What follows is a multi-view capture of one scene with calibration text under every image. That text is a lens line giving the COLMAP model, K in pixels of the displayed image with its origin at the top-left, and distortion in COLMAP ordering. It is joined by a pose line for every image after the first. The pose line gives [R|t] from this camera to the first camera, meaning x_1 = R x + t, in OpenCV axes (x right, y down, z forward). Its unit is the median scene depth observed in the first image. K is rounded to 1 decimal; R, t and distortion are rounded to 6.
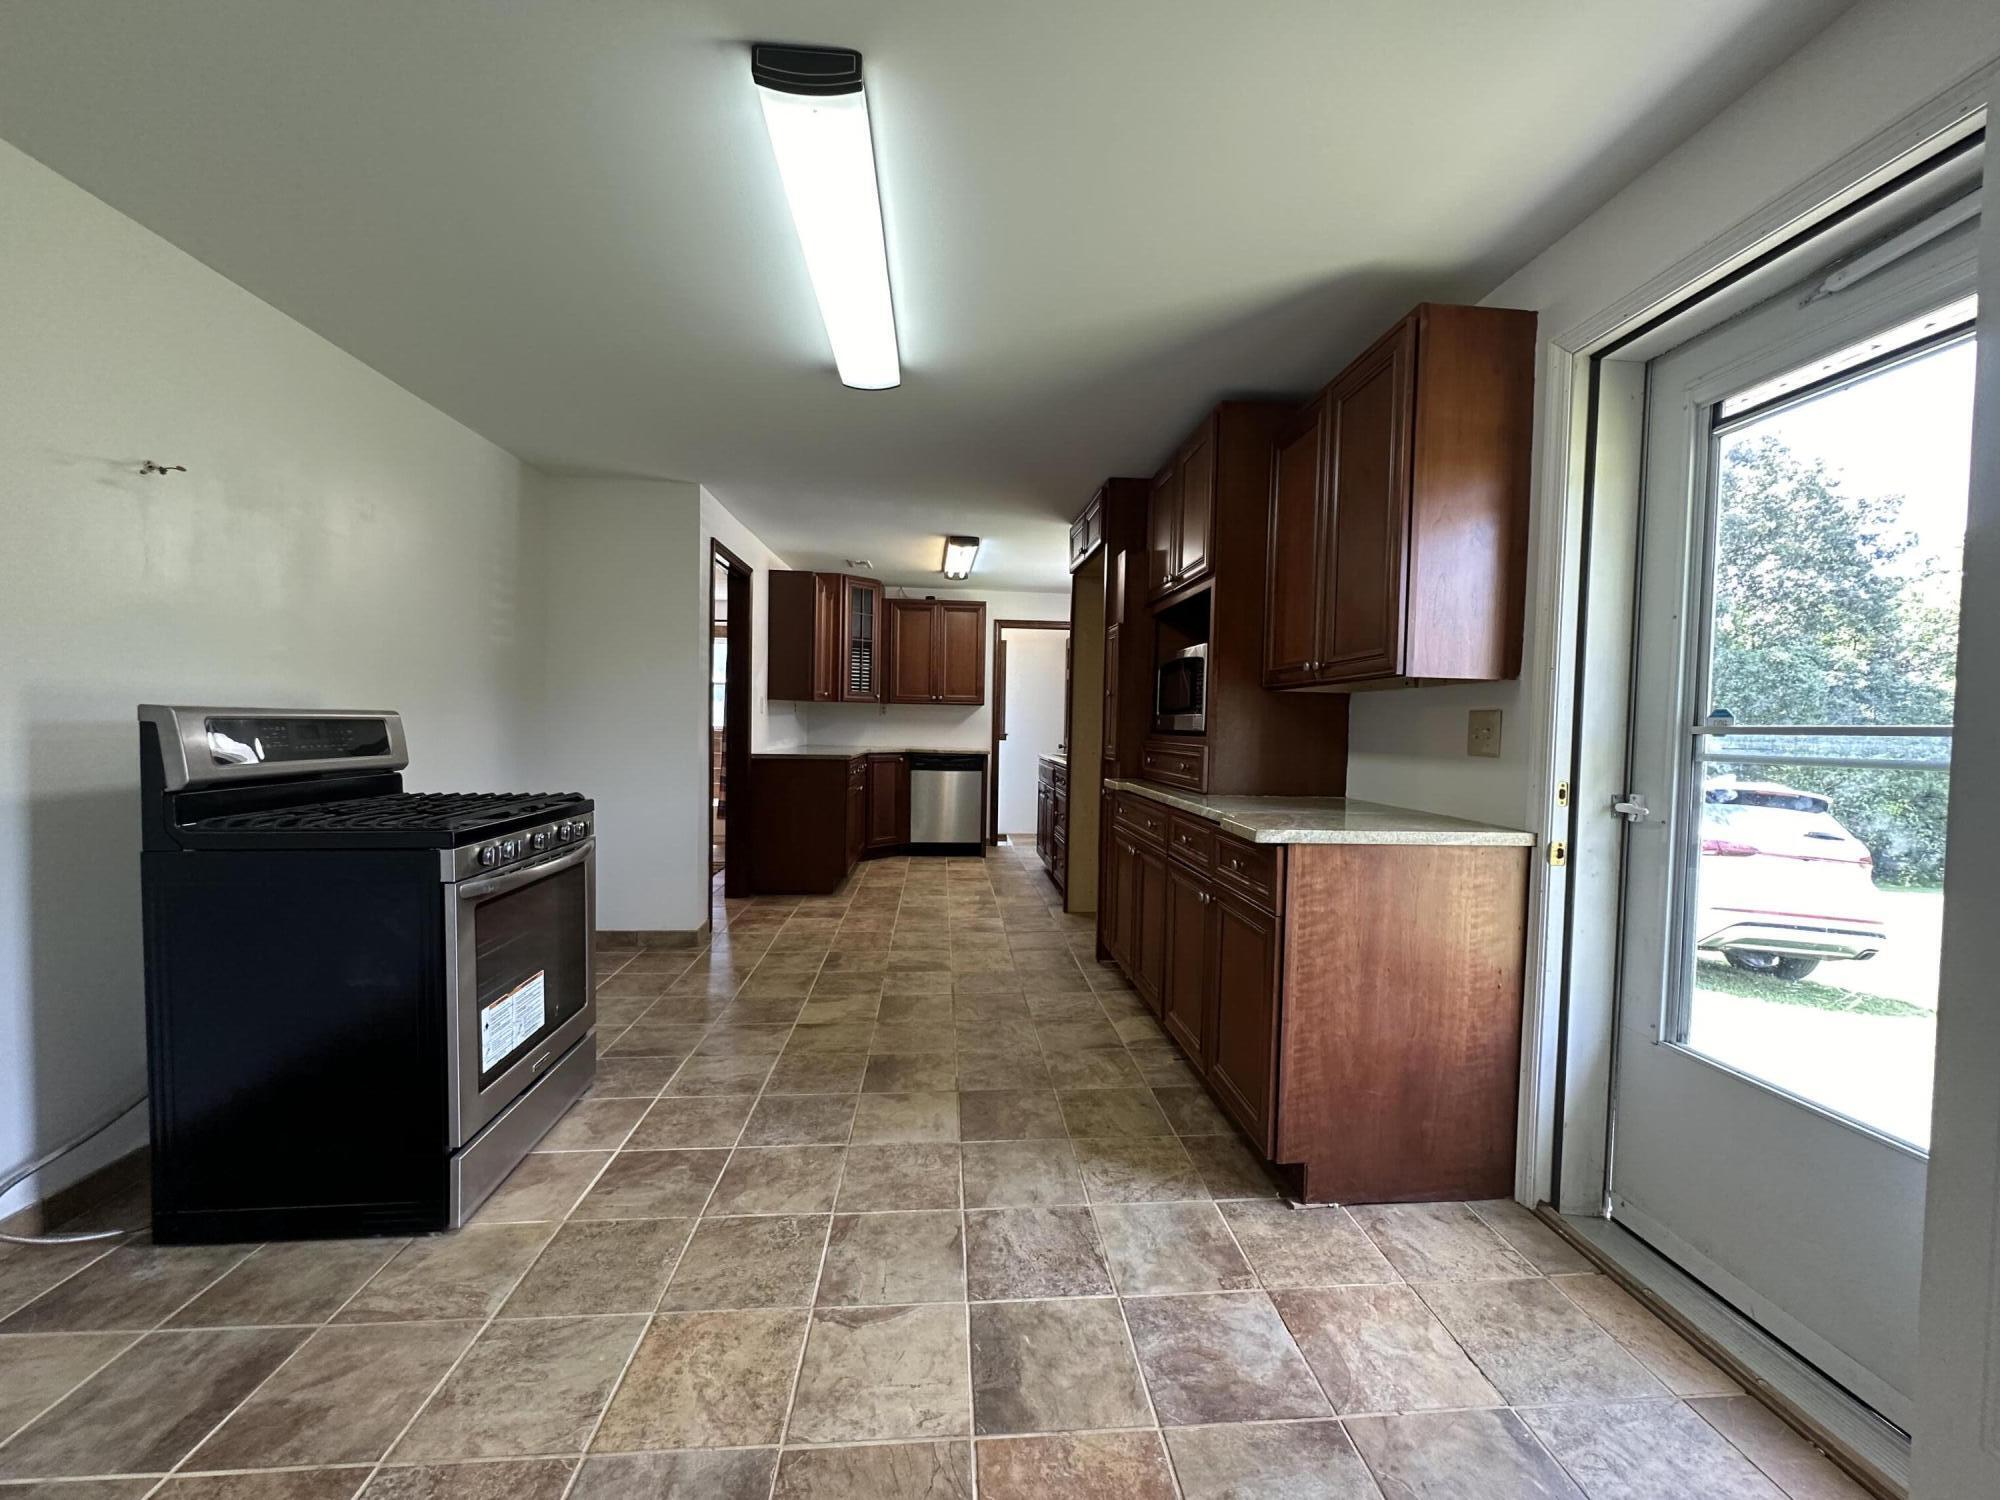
lens RADIAL K [[796.0, 0, 1001.9], [0, 796.0, 752.8], [0, 0, 1]] dist [-0.001903, 0.000528]
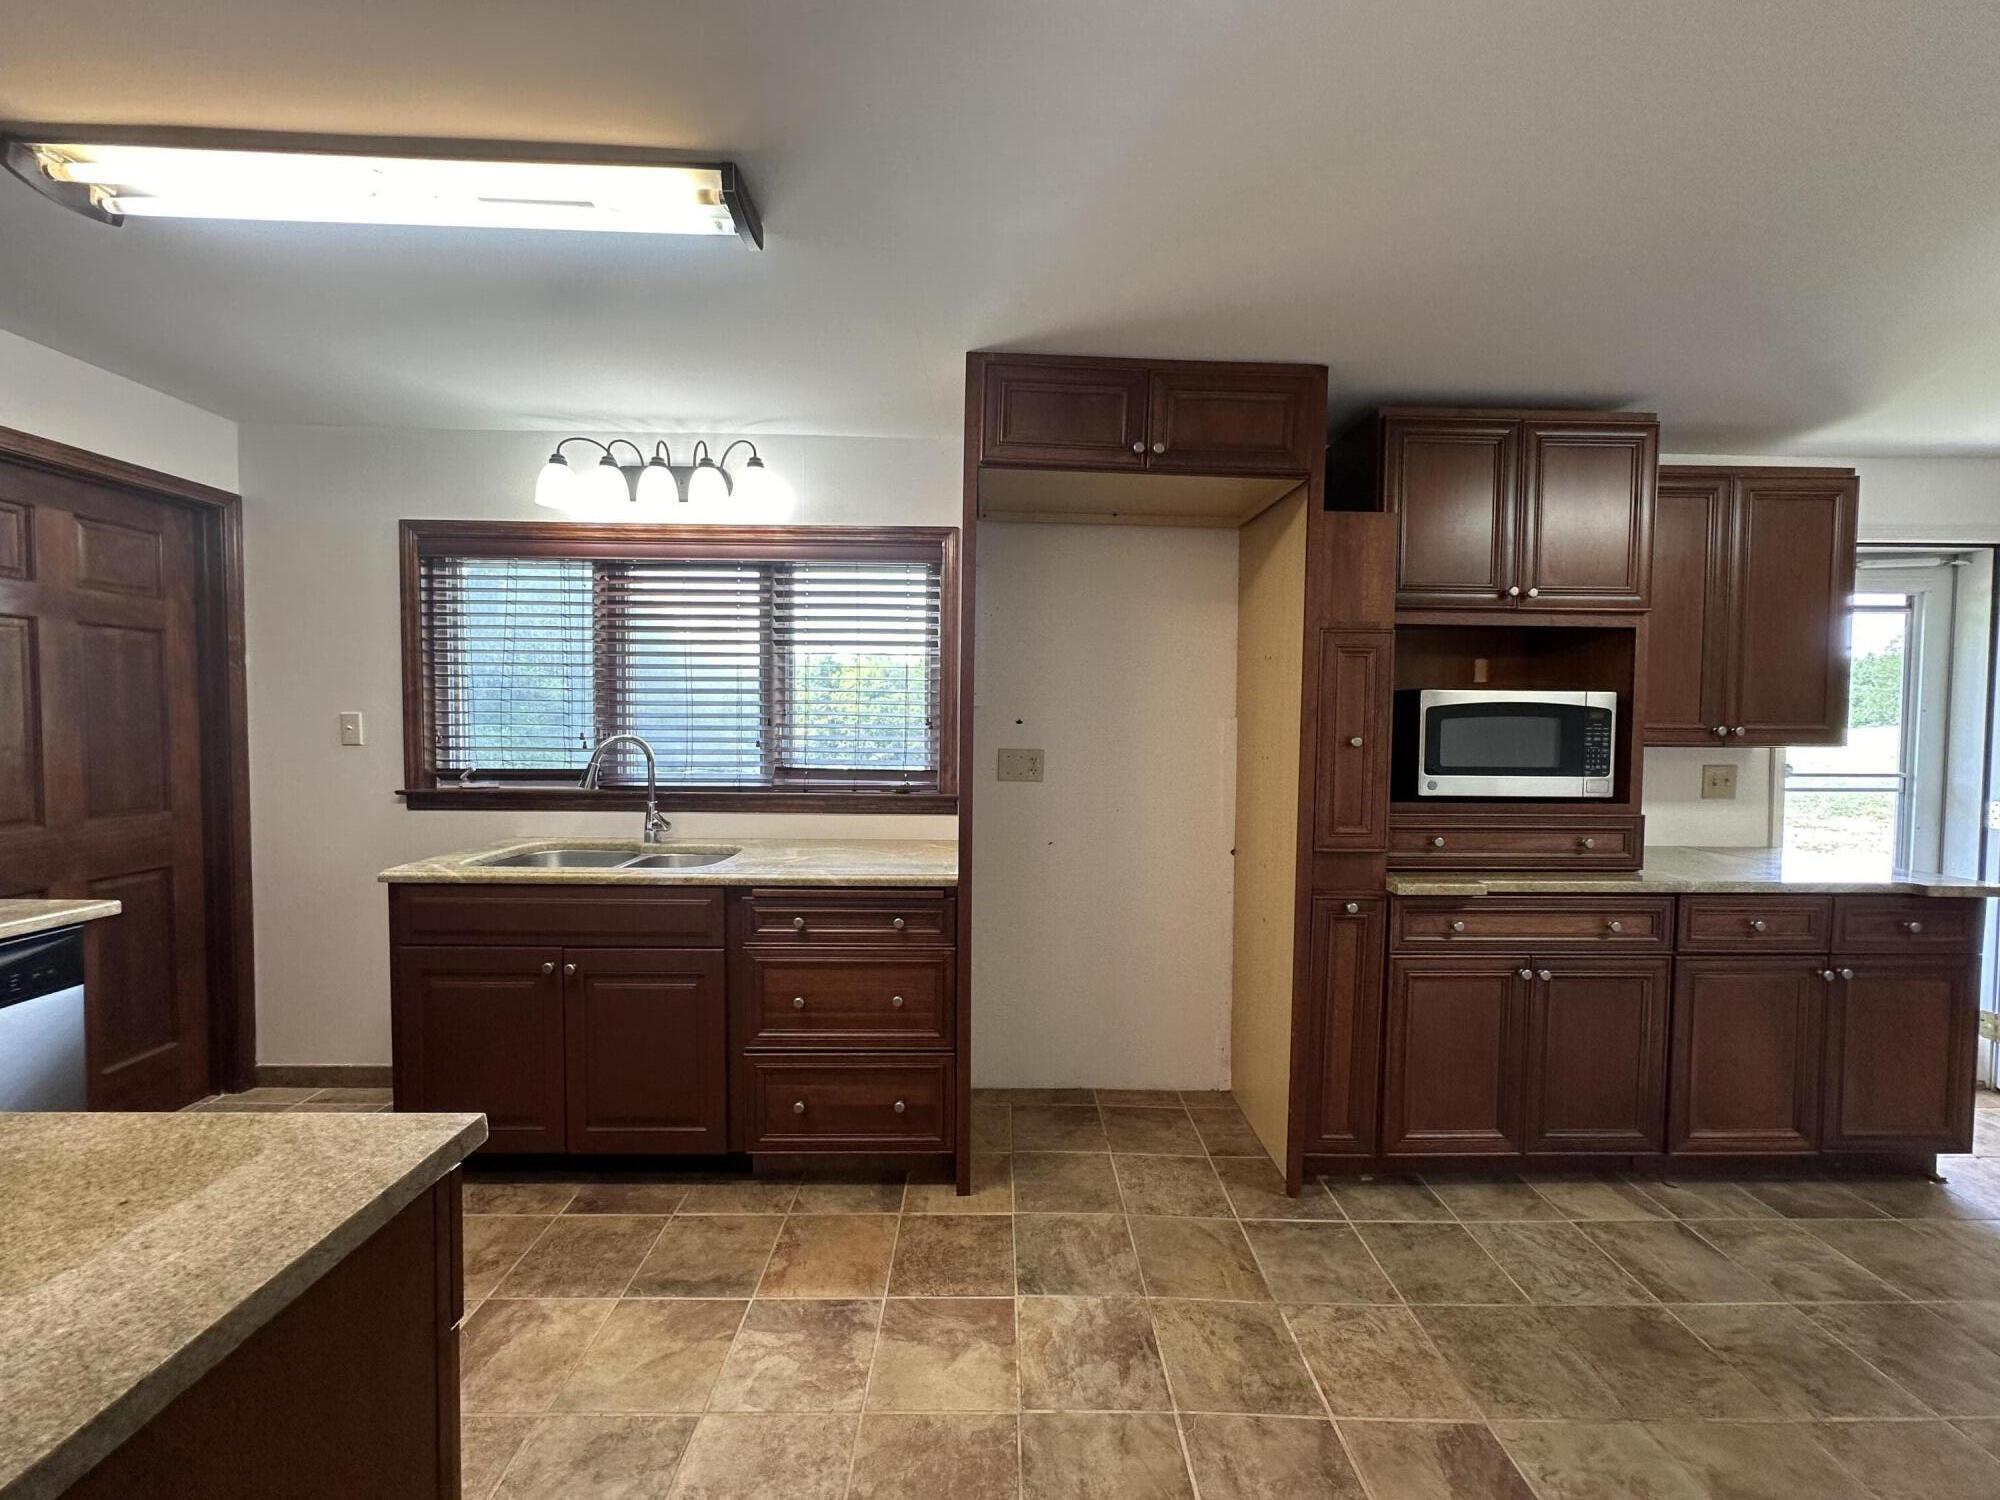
lens RADIAL K [[796.0, 0, 1003.9], [0, 796.0, 748.0], [0, 0, 1]] dist [-0.001903, 0.000528]
pose [[0.064420, -0.054523, 0.996432, -0.648916], [0.031560, 0.998118, 0.052575, -0.147669], [-0.997424, 0.028060, 0.066020, 1.653346]]
